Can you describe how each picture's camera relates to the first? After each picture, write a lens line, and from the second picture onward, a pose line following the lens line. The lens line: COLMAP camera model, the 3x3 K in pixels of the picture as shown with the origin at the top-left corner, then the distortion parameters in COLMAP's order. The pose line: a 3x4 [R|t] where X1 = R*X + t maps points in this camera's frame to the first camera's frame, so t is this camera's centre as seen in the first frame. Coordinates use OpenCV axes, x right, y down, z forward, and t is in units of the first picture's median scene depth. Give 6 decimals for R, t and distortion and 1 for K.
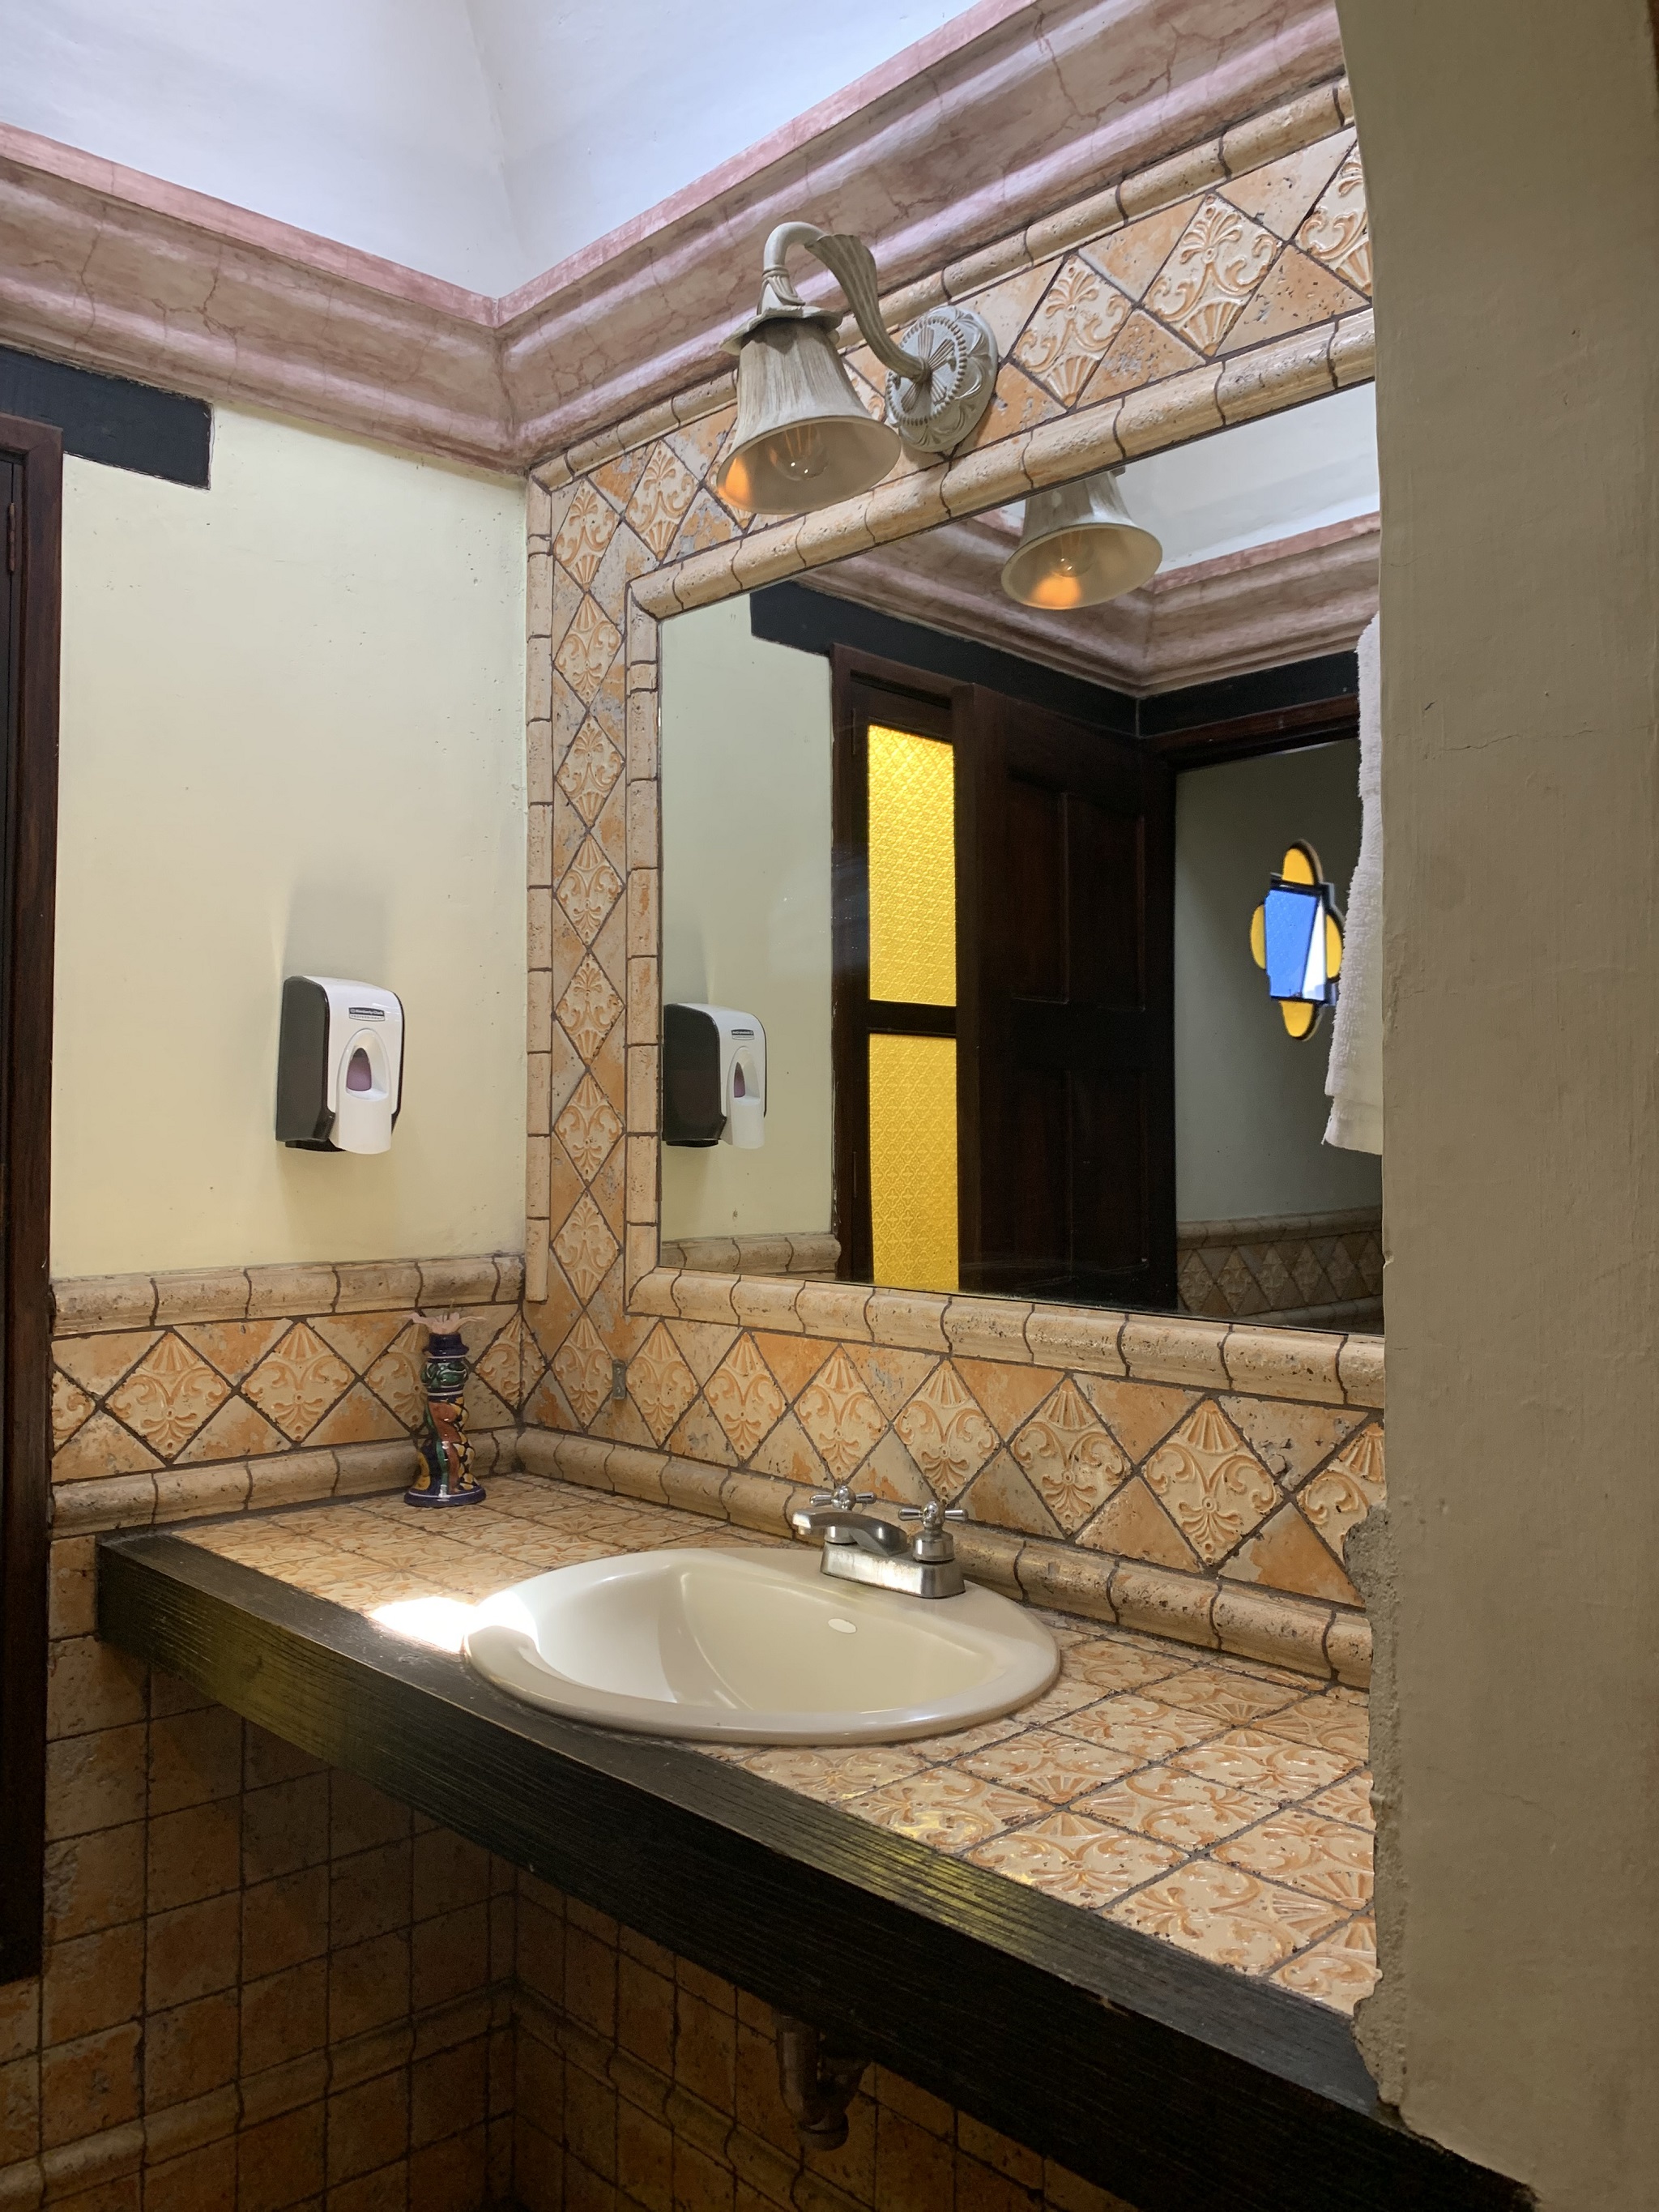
lens RADIAL K [[1705.7, 0, 864.3], [0, 1705.7, 1105.1], [0, 0, 1]] dist [0.172594, -0.490500]
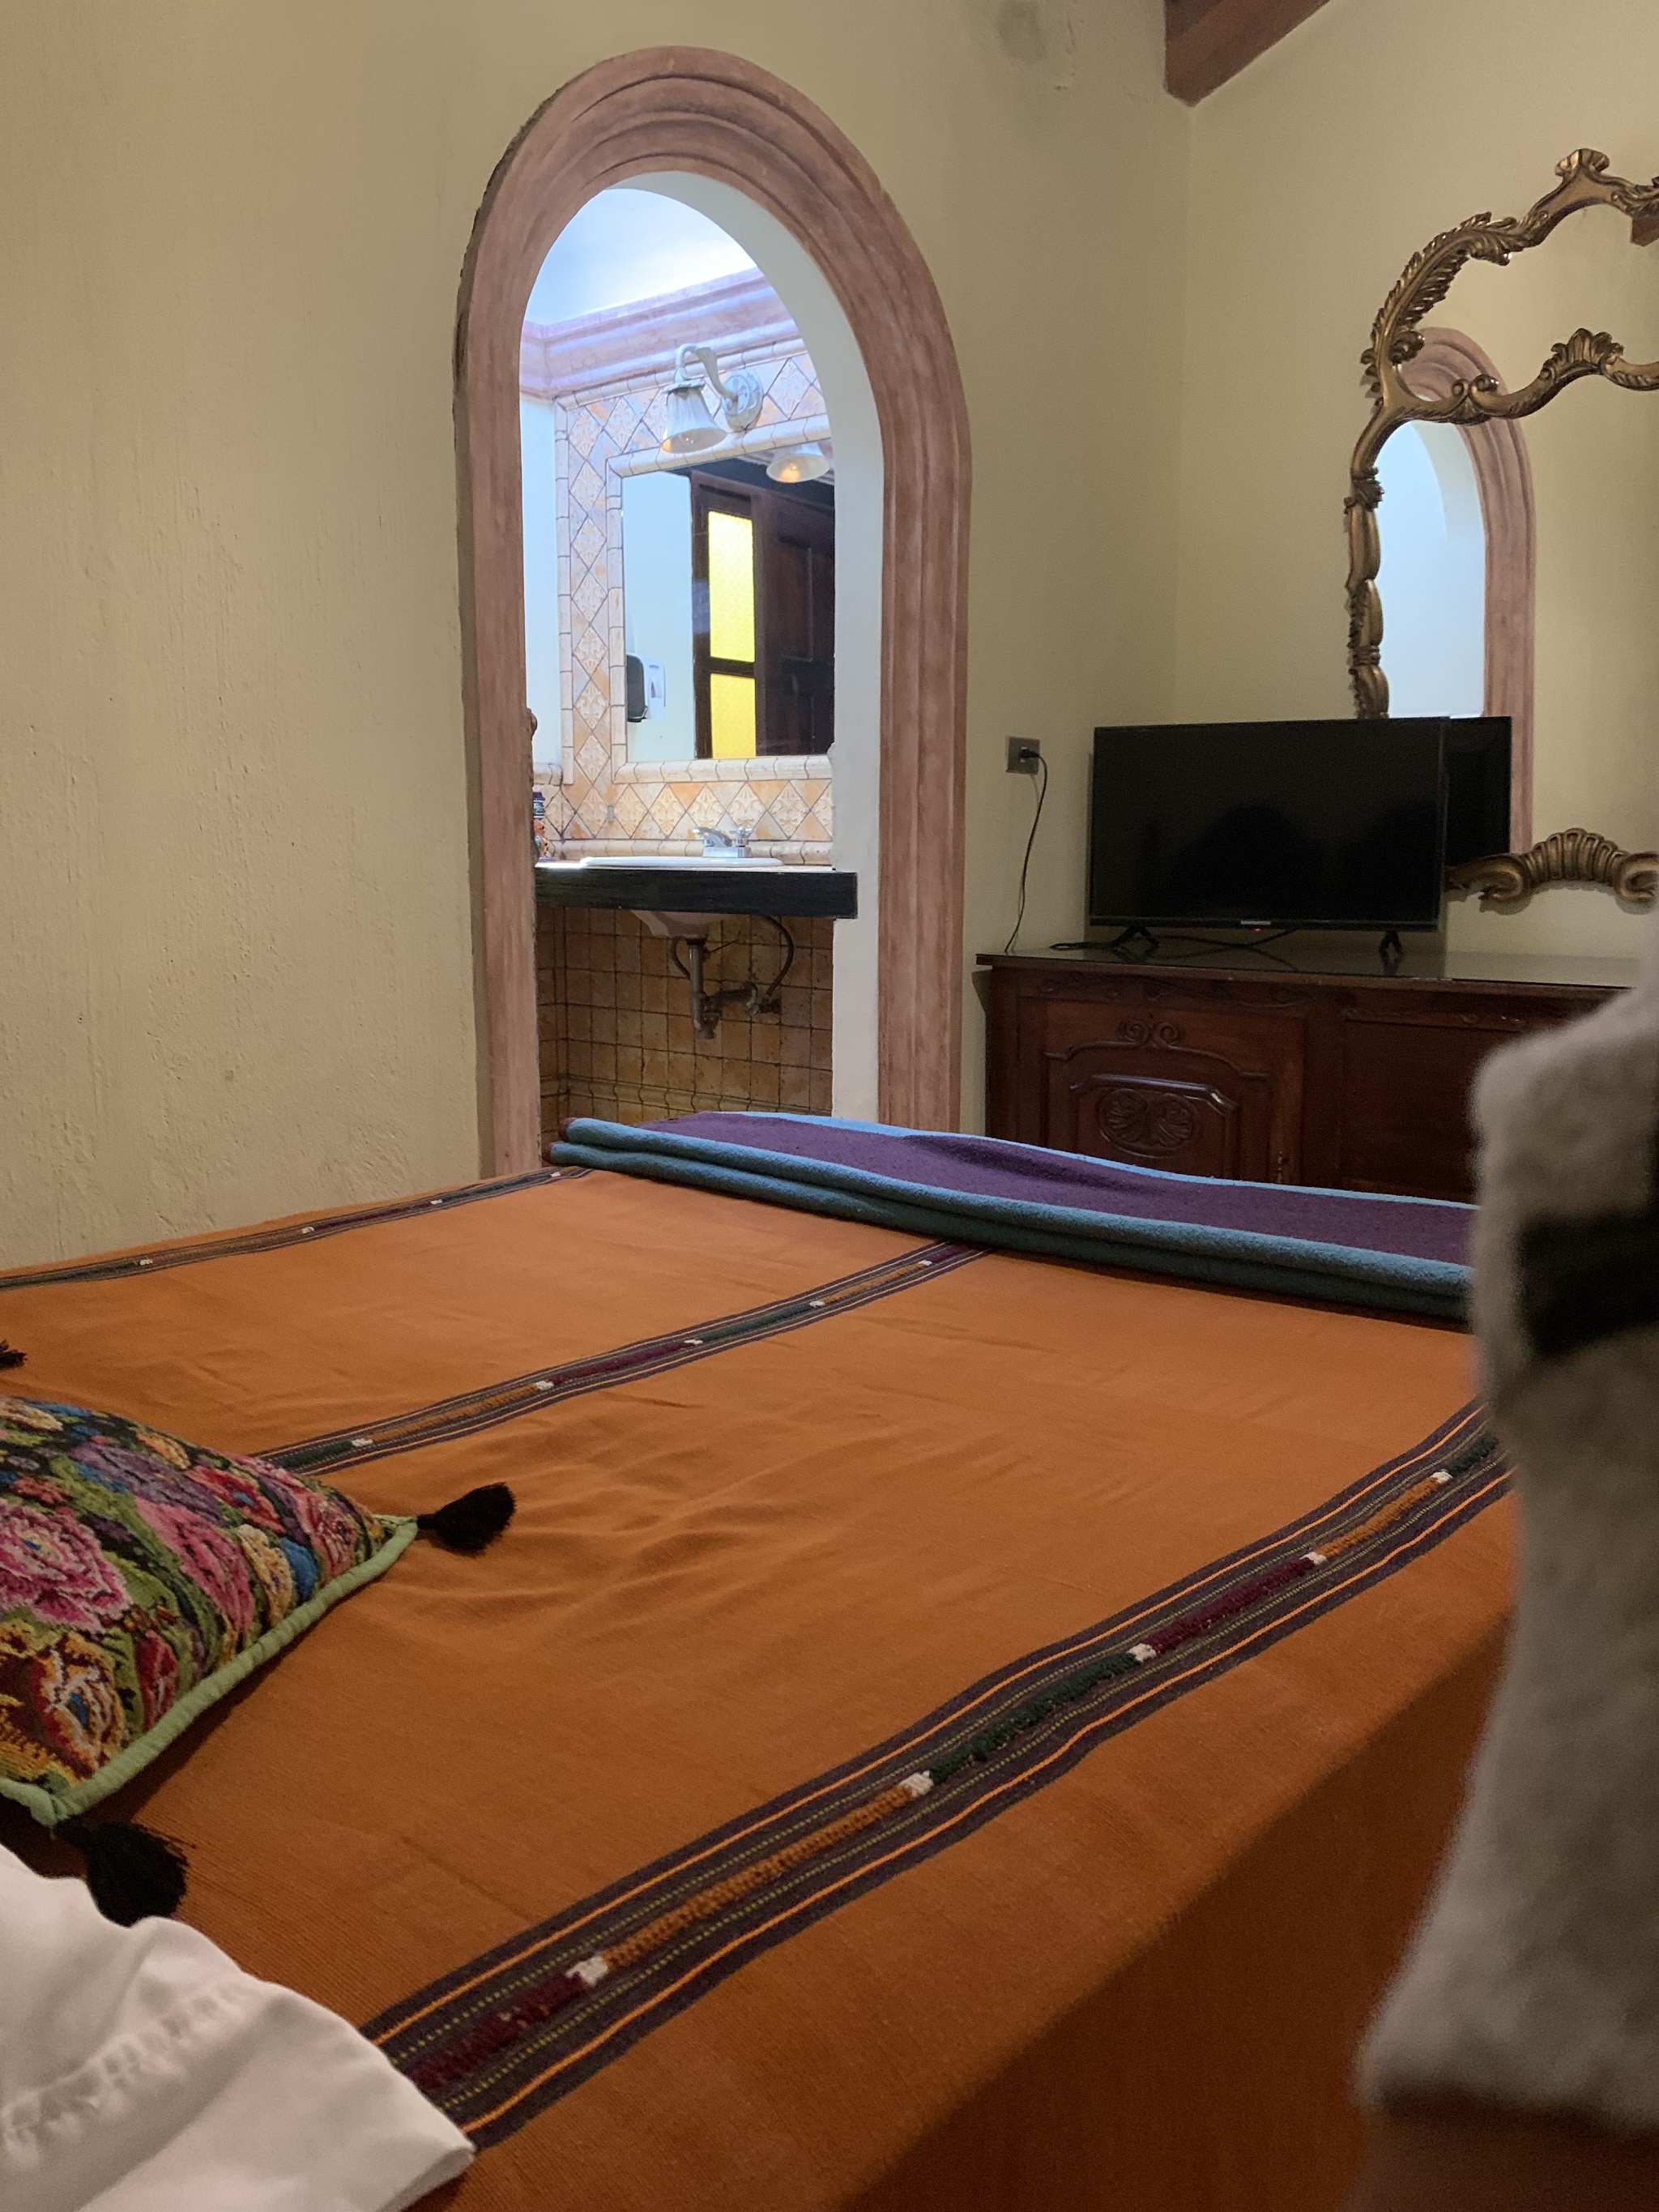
lens RADIAL K [[1705.7, 0, 864.3], [0, 1705.7, 1105.1], [0, 0, 1]] dist [0.172594, -0.490500]
pose [[0.994519, -0.010156, 0.104062, -0.043955], [-0.006818, 0.986853, 0.161474, 0.170494], [-0.104334, -0.161298, 0.981375, -1.426927]]
